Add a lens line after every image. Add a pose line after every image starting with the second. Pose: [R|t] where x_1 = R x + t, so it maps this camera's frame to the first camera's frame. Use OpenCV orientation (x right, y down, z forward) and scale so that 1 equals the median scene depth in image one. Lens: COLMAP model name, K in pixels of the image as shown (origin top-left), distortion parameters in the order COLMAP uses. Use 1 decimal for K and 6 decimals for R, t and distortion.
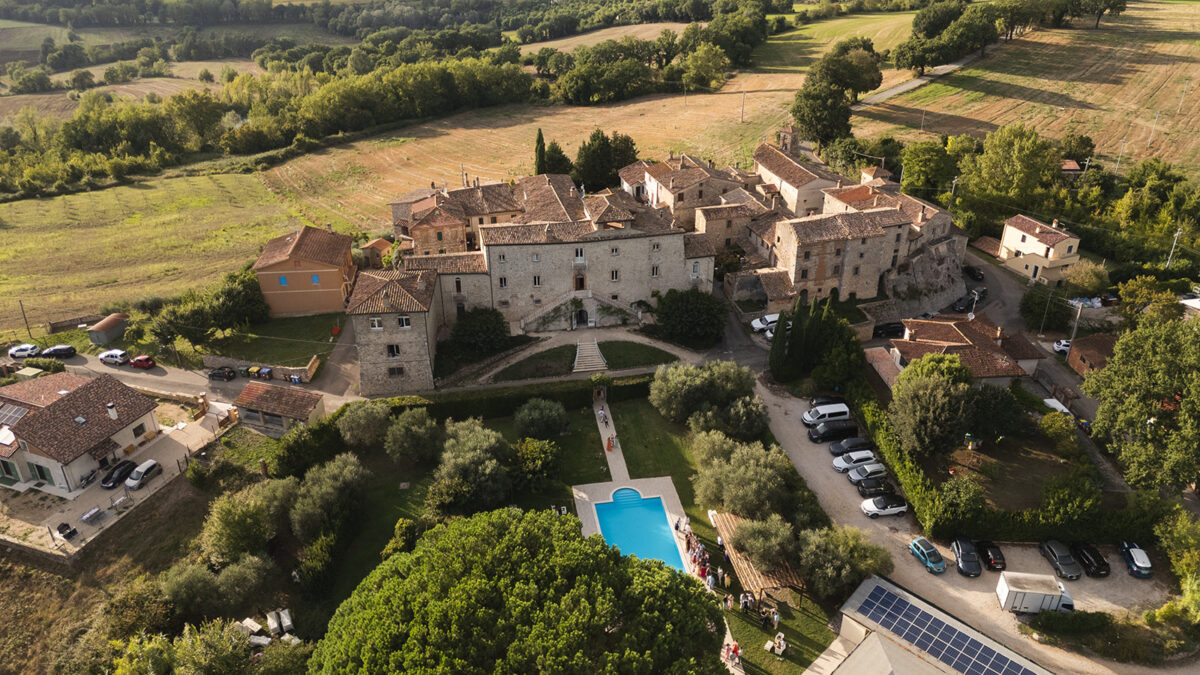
lens RADIAL K [[878.4, 0, 609.5], [0, 878.4, 344.0], [0, 0, 1]] dist [0.068200, -0.034509]
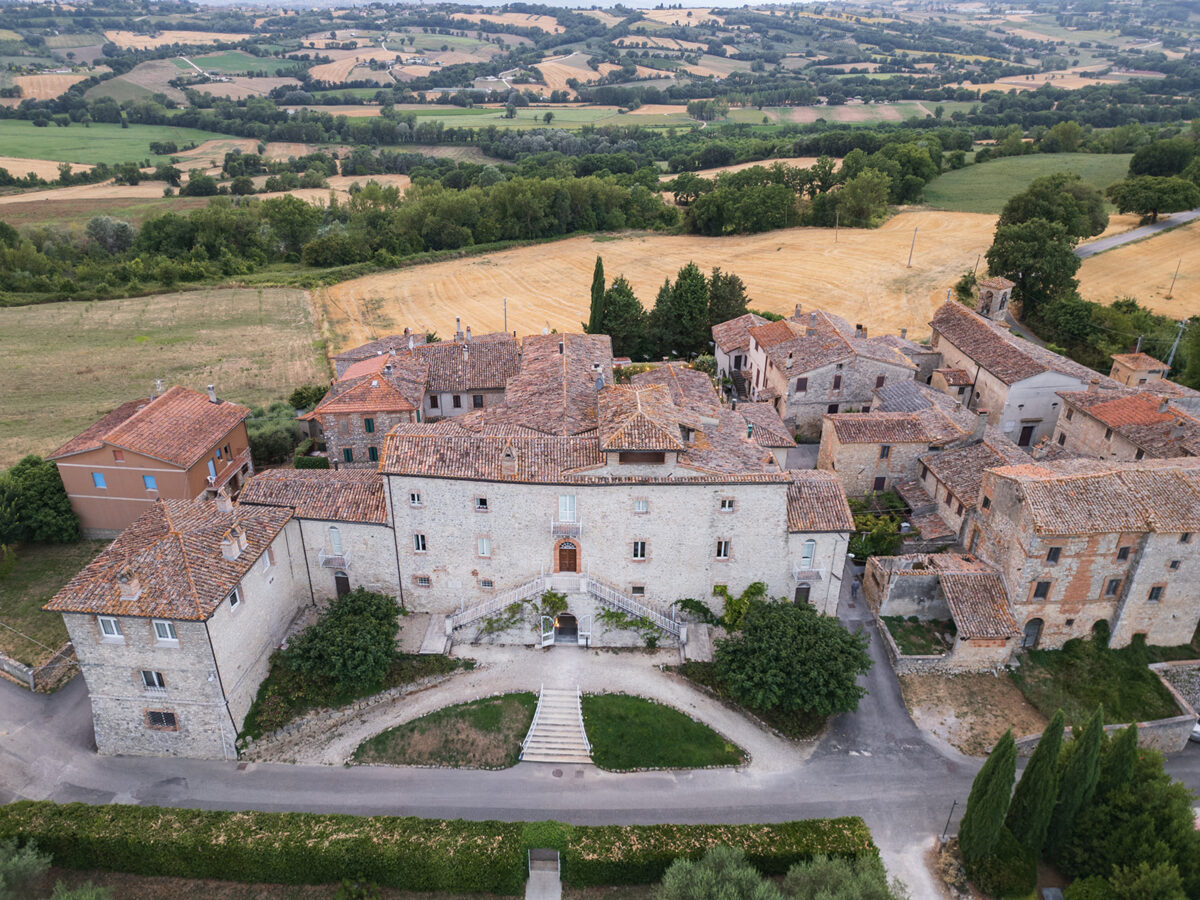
lens RADIAL K [[859.9, 0, 598.2], [0, 859.9, 455.4], [0, 0, 1]] dist [0.041087, -0.025388]
pose [[0.981548, 0.102168, -0.161632, 0.050459], [-0.104765, 0.994468, -0.007604, -0.112811], [0.159961, 0.024397, 0.986822, 0.457990]]
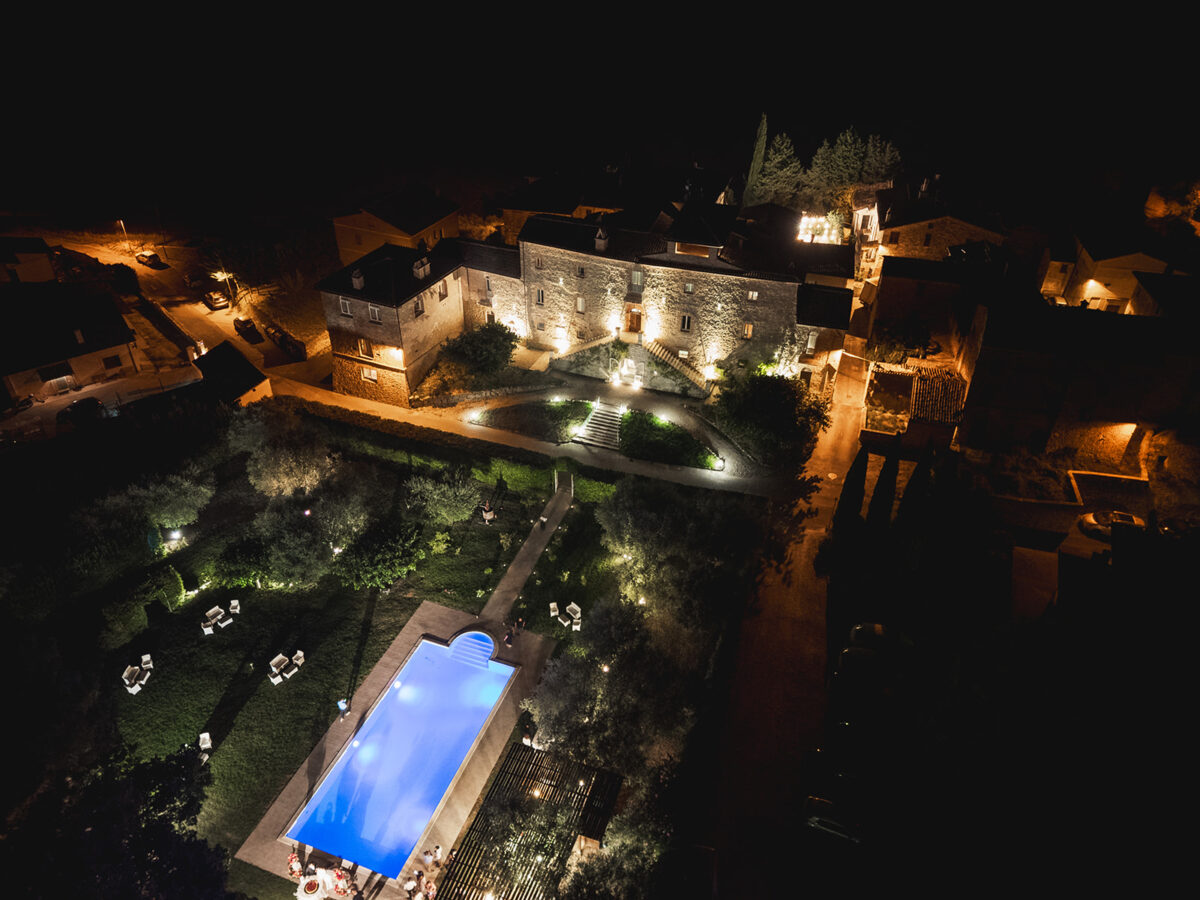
lens RADIAL K [[859.9, 0, 597.4], [0, 859.9, 449.5], [0, 0, 1]] dist [0.041087, -0.025388]
pose [[0.871398, 0.294830, -0.392097, 0.214018], [-0.249848, 0.954553, 0.162493, -0.067583], [0.422186, -0.043632, 0.905459, 0.316879]]
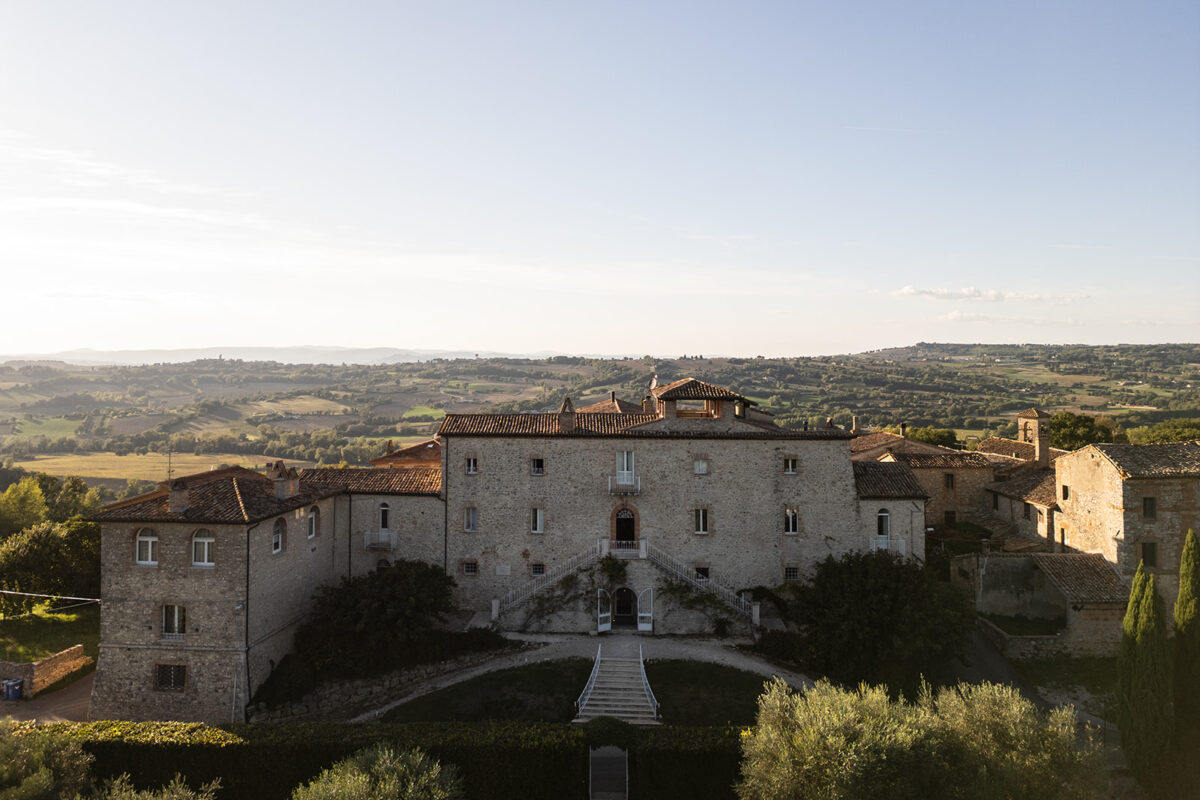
lens RADIAL K [[853.5, 0, 598.2], [0, 853.5, 322.3], [0, 0, 1]] dist [0.057043, -0.052666]
pose [[0.973958, -0.007367, -0.226611, 0.051004], [-0.109140, 0.860826, -0.497059, 0.058107], [0.198734, 0.508847, 0.837604, 0.490671]]
